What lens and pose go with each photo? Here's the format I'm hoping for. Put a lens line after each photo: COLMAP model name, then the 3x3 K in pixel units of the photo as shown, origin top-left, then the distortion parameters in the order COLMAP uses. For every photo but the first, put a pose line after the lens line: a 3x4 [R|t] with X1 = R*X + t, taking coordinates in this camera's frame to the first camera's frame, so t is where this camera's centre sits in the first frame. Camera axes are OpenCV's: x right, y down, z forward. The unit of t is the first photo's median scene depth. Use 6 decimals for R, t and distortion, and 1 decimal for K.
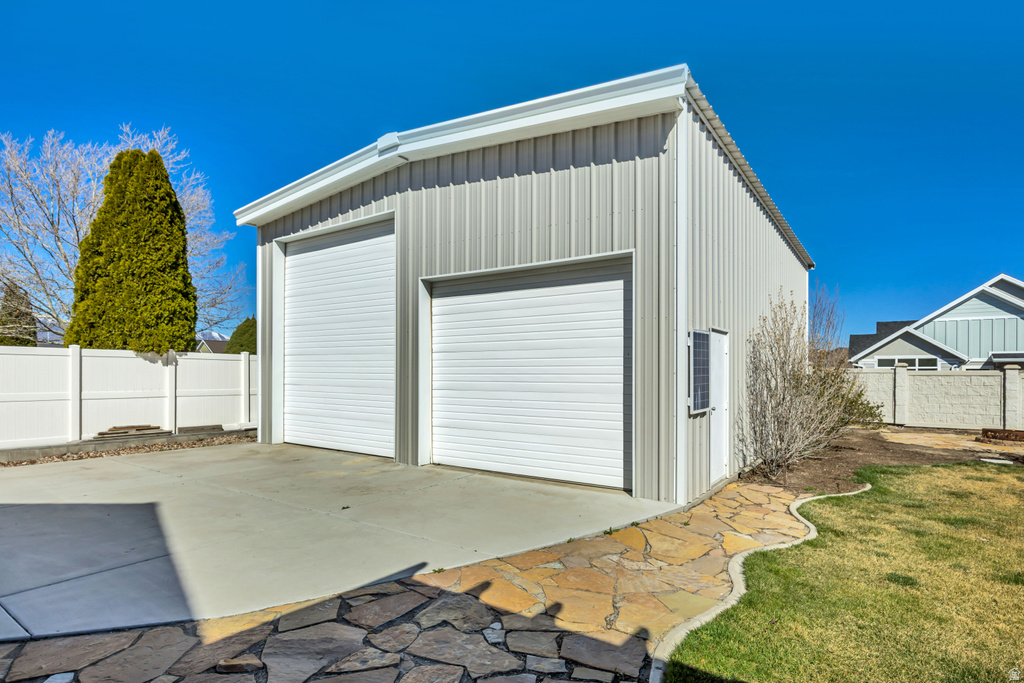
lens RADIAL K [[532.4, 0, 513.1], [0, 532.4, 376.4], [0, 0, 1]] dist [-0.000066, -0.000368]
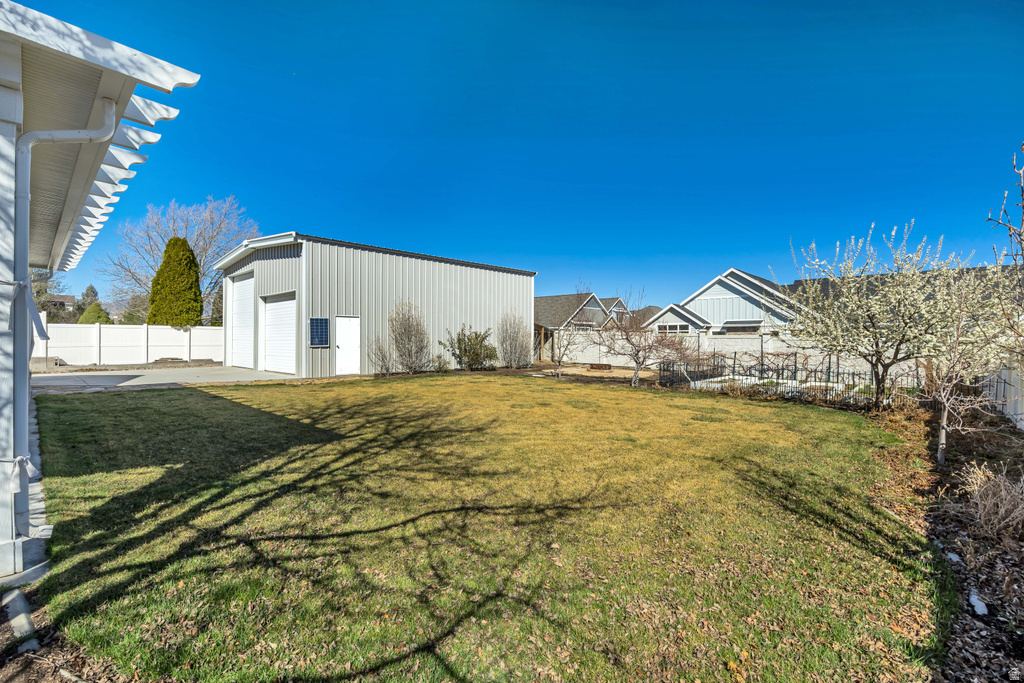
lens RADIAL K [[453.8, 0, 512.0], [0, 453.8, 341.5], [0, 0, 1]] dist [-0.000338, -0.000005]
pose [[0.990158, -0.004652, -0.139879, 0.962758], [0.004387, 0.999988, -0.002204, 0.029443], [0.139887, 0.001569, 0.990166, -0.701758]]
